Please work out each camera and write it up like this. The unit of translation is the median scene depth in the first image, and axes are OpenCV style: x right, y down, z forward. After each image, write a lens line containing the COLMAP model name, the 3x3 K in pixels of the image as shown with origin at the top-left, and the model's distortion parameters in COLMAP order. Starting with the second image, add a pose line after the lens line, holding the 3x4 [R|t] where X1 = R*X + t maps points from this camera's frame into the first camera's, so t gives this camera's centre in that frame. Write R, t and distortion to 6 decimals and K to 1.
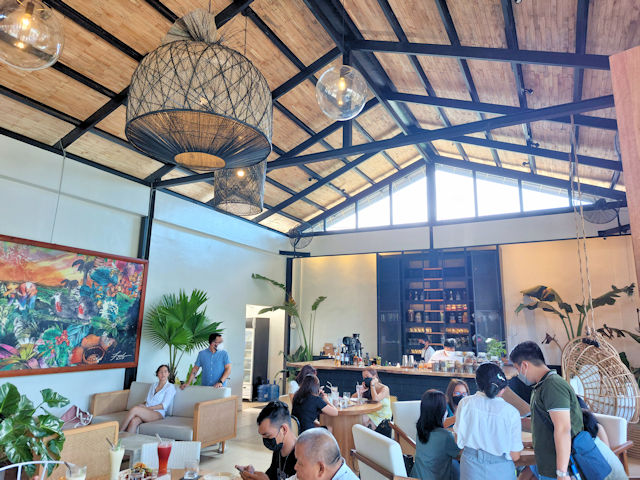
lens RADIAL K [[457.6, 0, 318.7], [0, 457.6, 238.7], [0, 0, 1]] dist [0.035749, -0.003921]
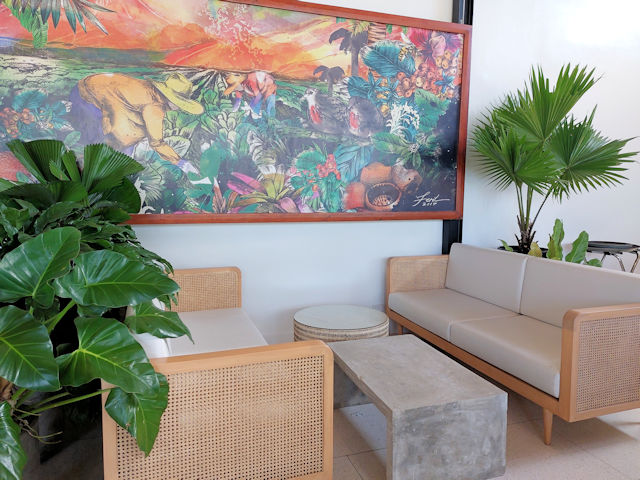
lens RADIAL K [[457.6, 0, 337.1], [0, 457.6, 244.3], [0, 0, 1]] dist [0.035749, -0.003921]
pose [[0.729803, 0.070503, -0.680012, -0.116660], [0.141645, 0.957492, 0.251289, 0.148650], [0.668823, -0.279711, 0.688794, 0.516337]]
